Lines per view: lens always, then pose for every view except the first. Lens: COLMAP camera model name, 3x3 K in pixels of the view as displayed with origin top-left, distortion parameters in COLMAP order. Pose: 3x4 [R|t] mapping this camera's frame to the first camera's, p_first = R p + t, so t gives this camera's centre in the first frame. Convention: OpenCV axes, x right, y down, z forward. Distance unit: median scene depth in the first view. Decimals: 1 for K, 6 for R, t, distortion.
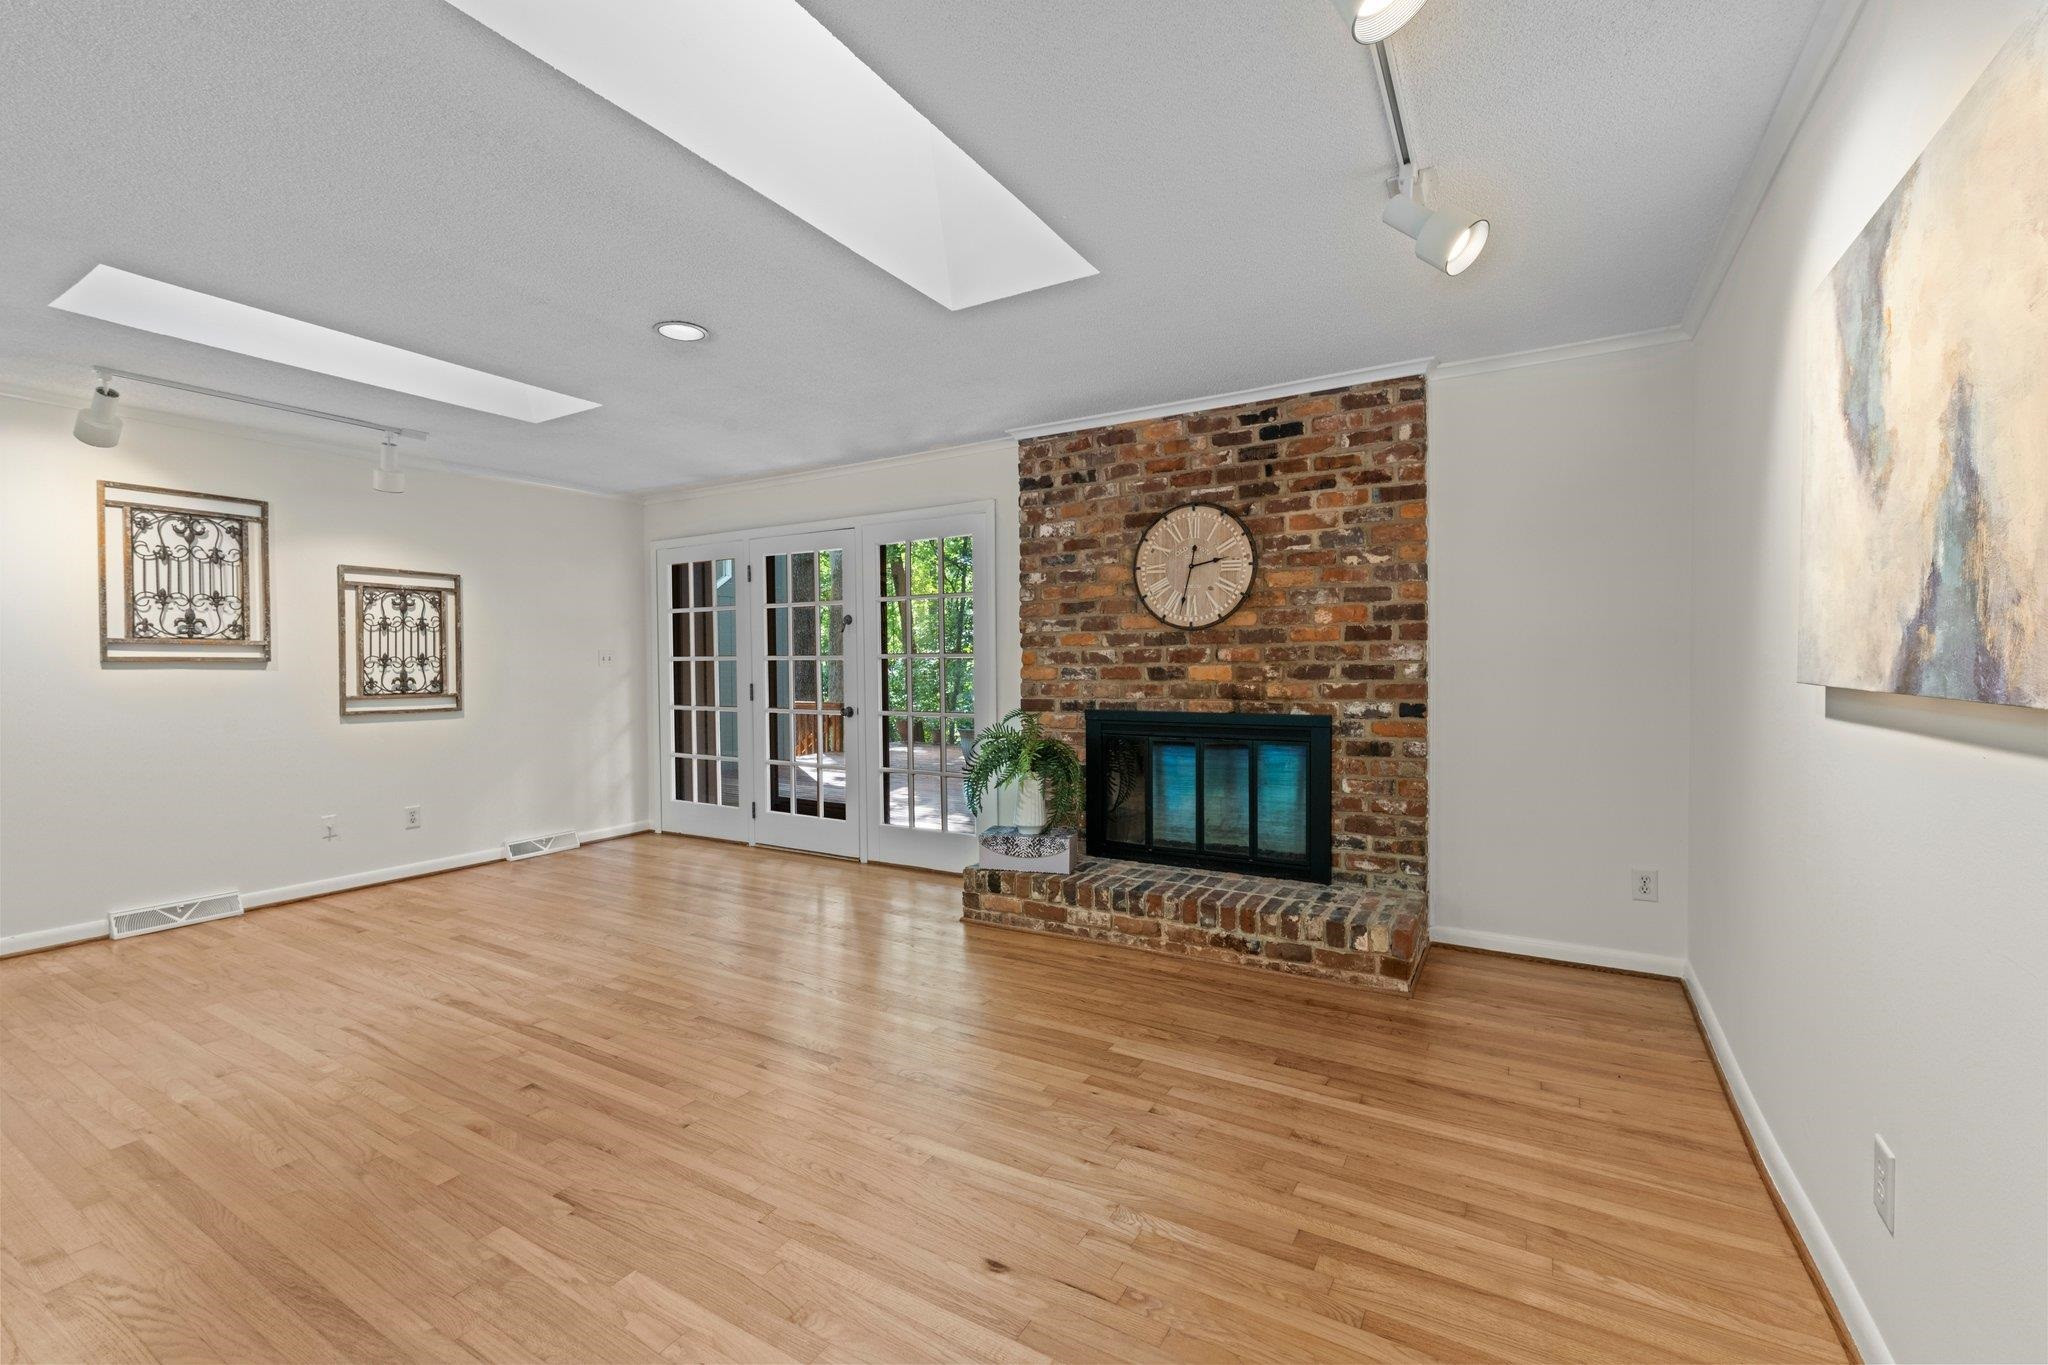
lens RADIAL K [[871.0, 0, 1017.9], [0, 871.0, 676.1], [0, 0, 1]] dist [0.002437, -0.000008]
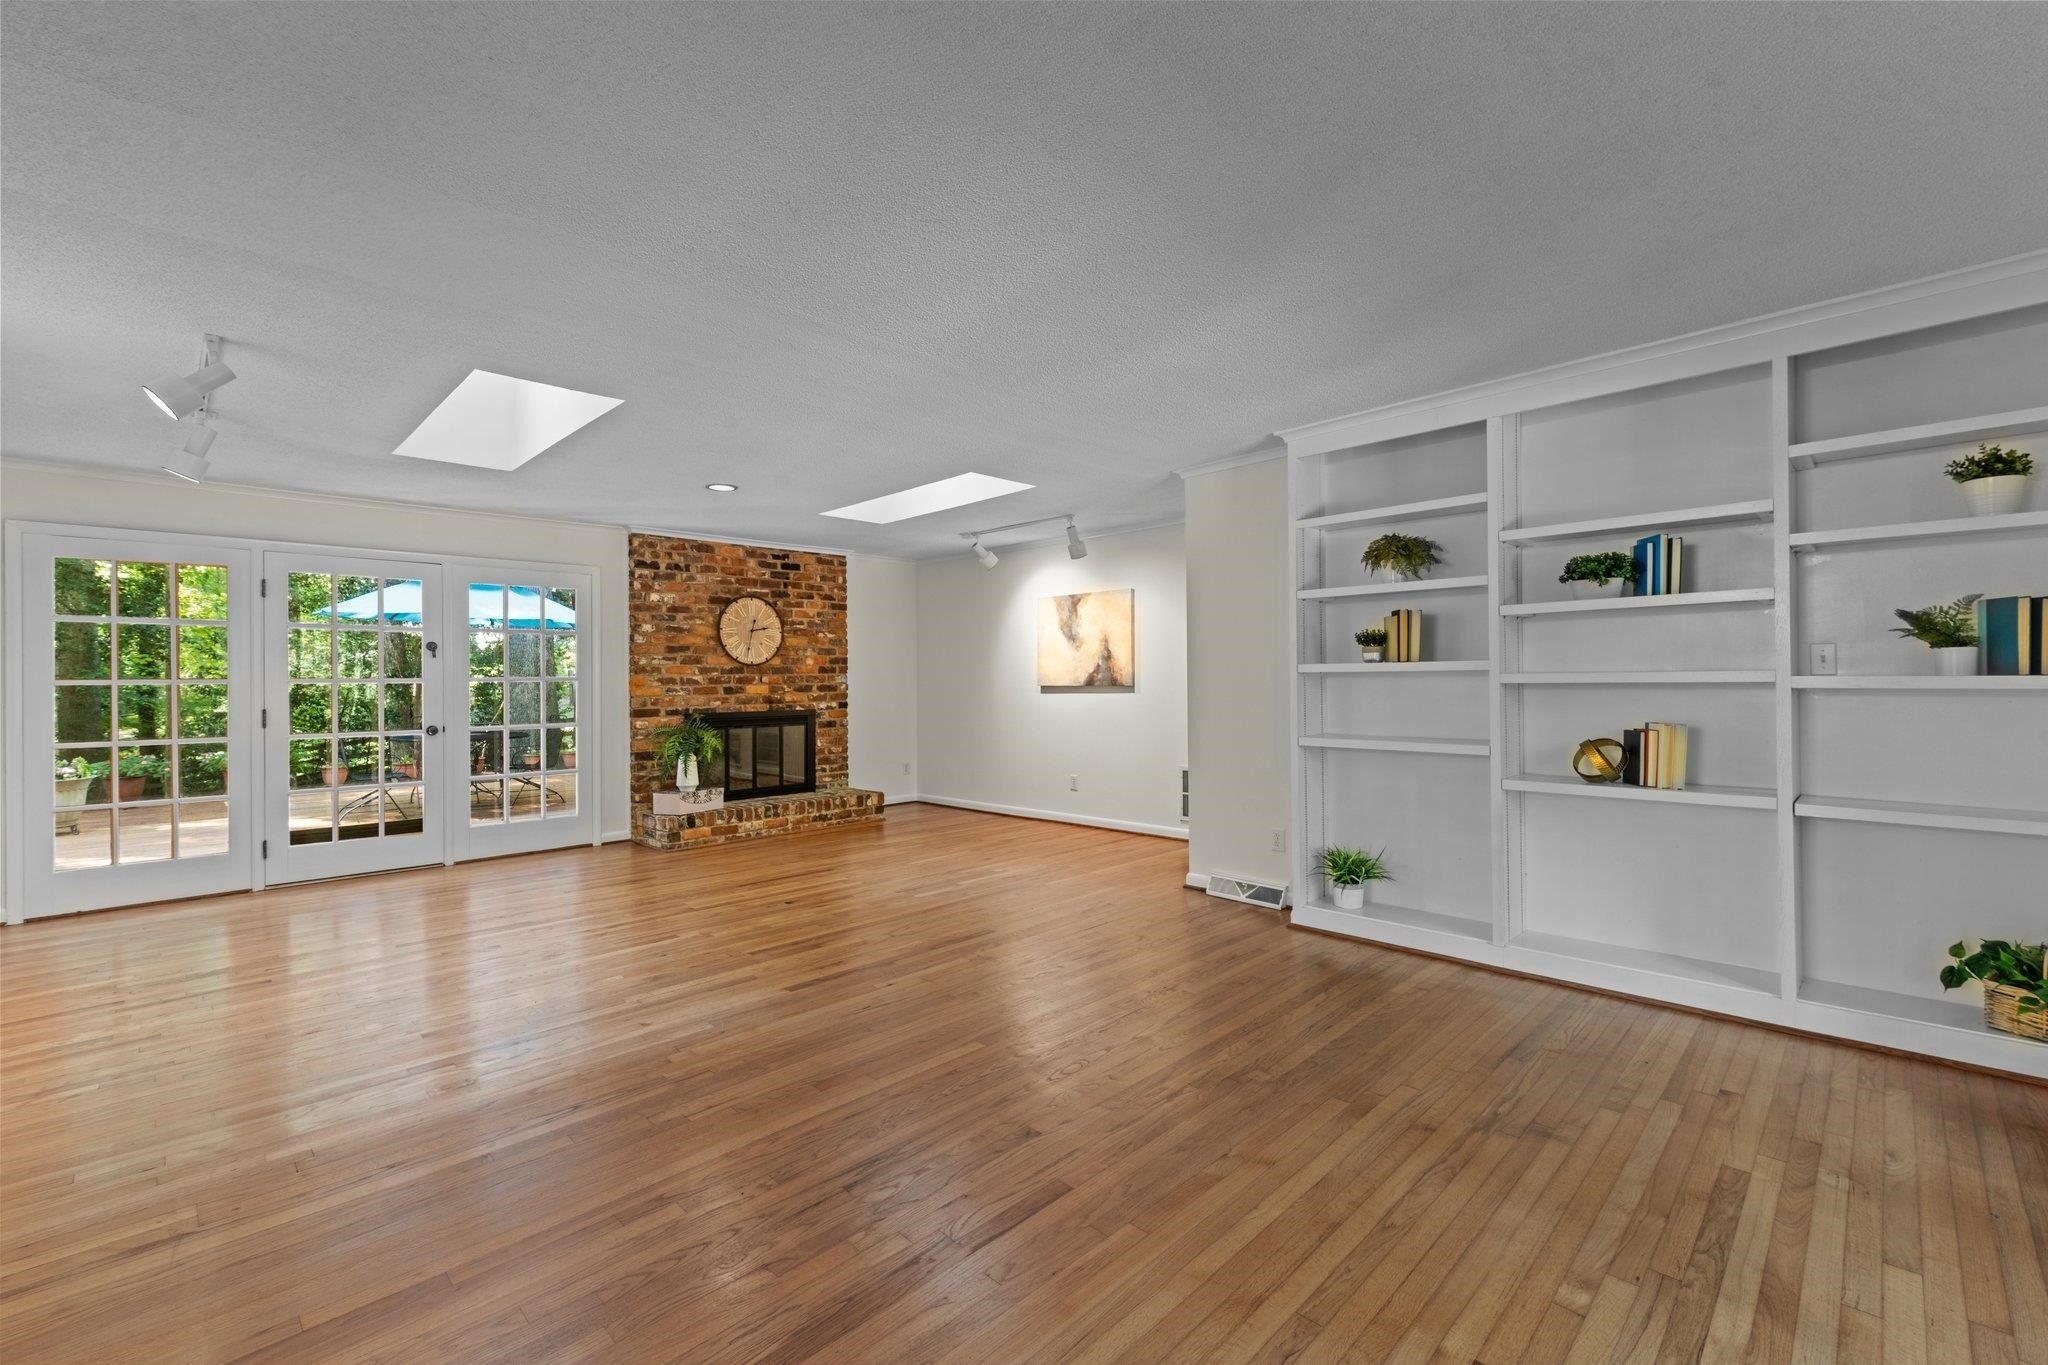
lens RADIAL K [[871.0, 0, 1020.4], [0, 871.0, 682.9], [0, 0, 1]] dist [0.002437, -0.000008]
pose [[0.240711, 0.003292, 0.970591, -1.477296], [0.025947, 0.999615, -0.009825, 0.015287], [-0.970250, 0.027549, 0.240533, 0.025611]]
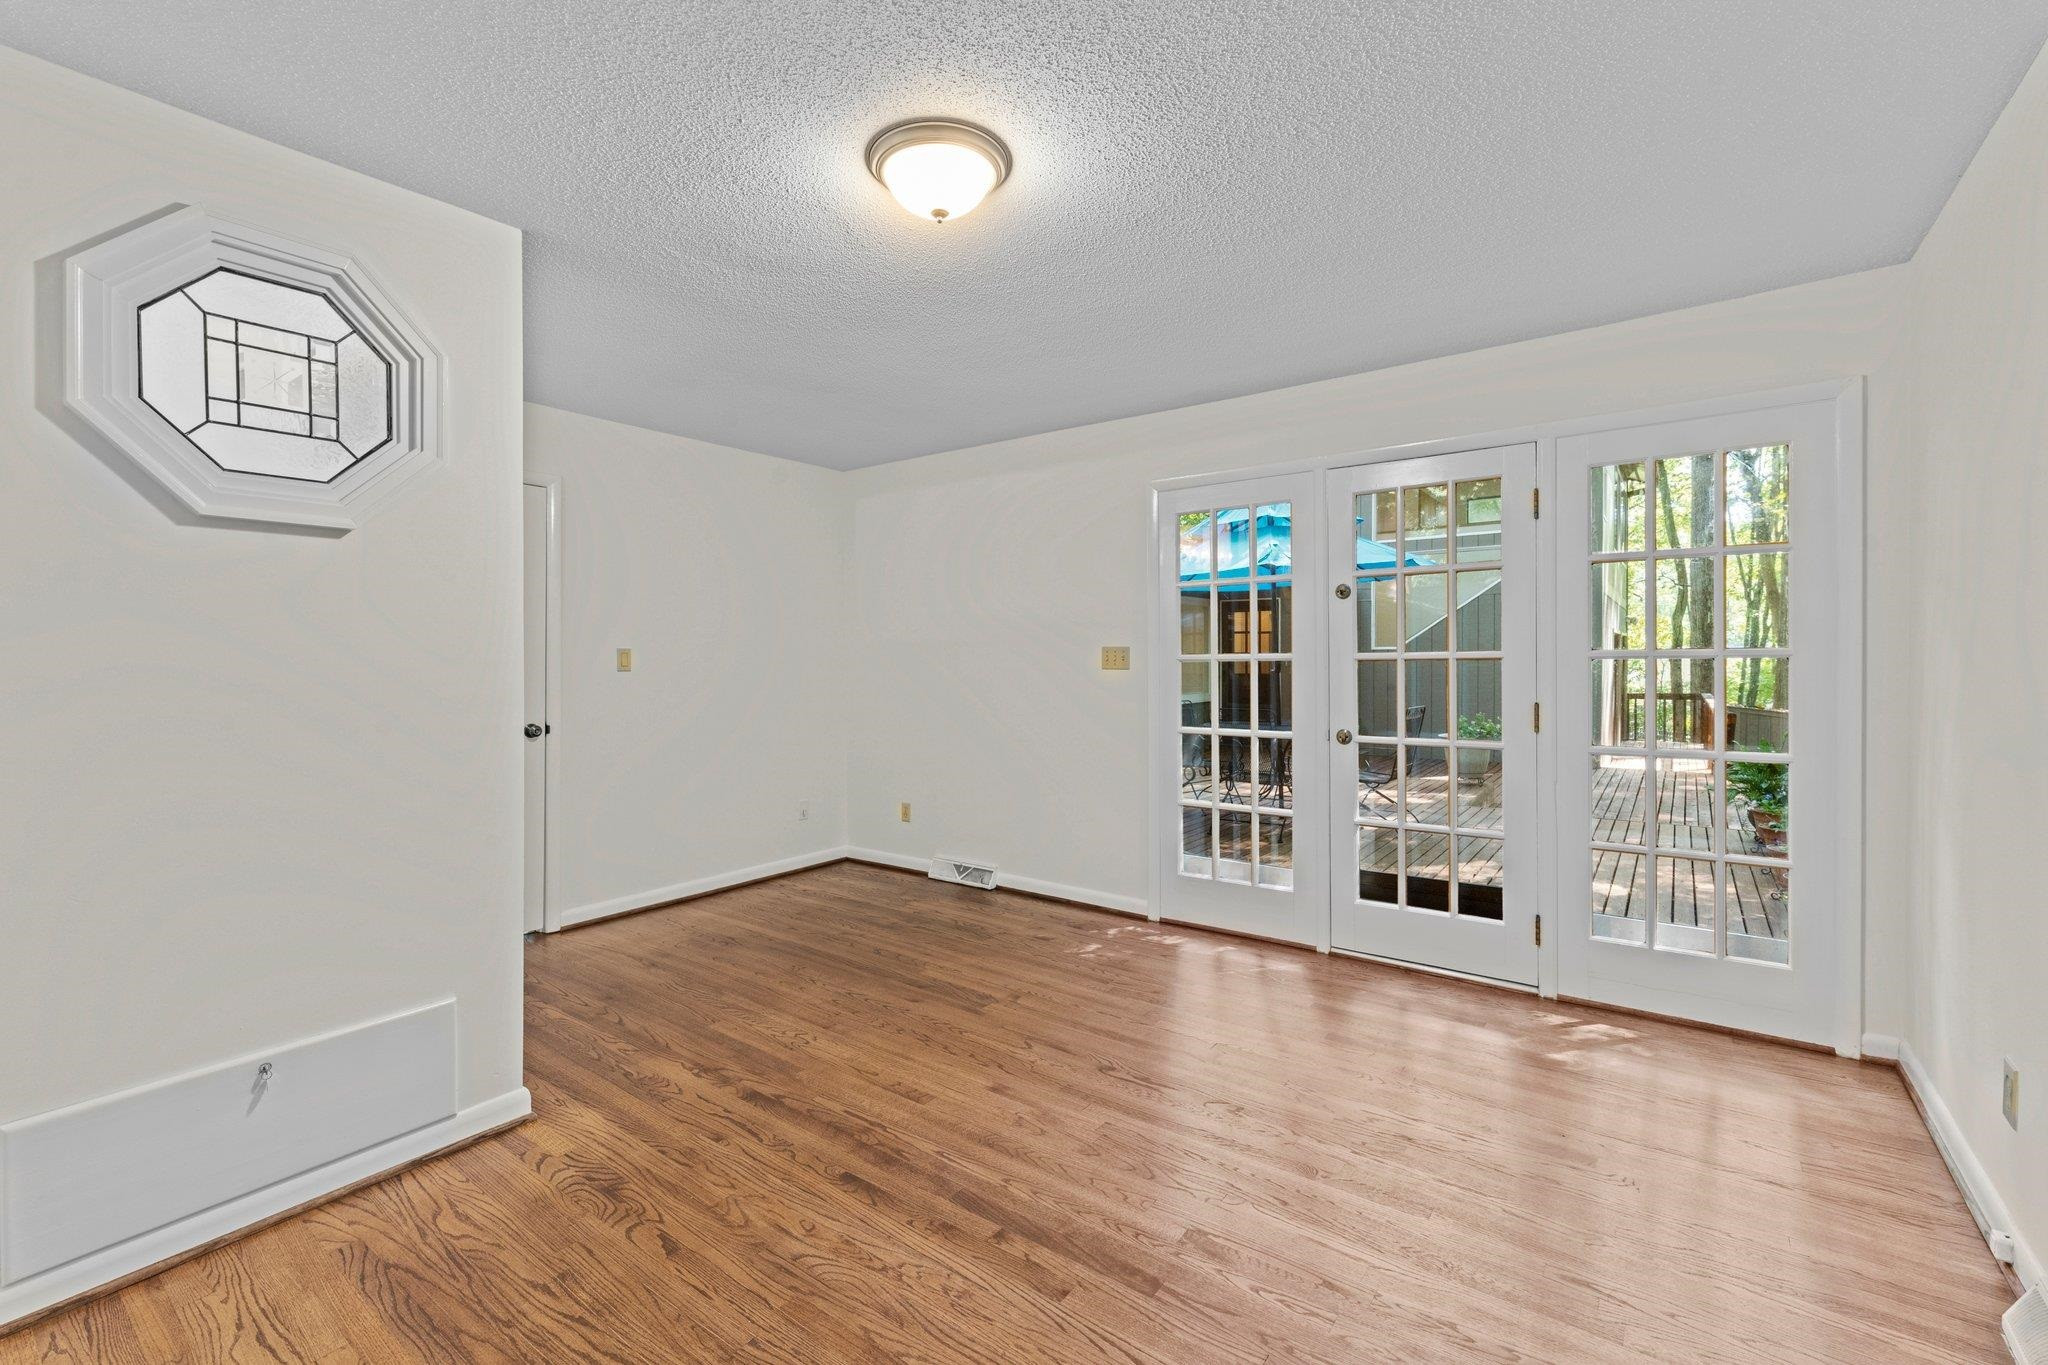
lens RADIAL K [[871.0, 0, 1021.9], [0, 871.0, 681.3], [0, 0, 1]] dist [0.002437, -0.000008]
pose [[0.994064, 0.002440, -0.108765, -0.635542], [-0.004628, 0.999792, -0.019863, 0.025589], [0.108694, 0.020249, 0.993869, 0.529673]]
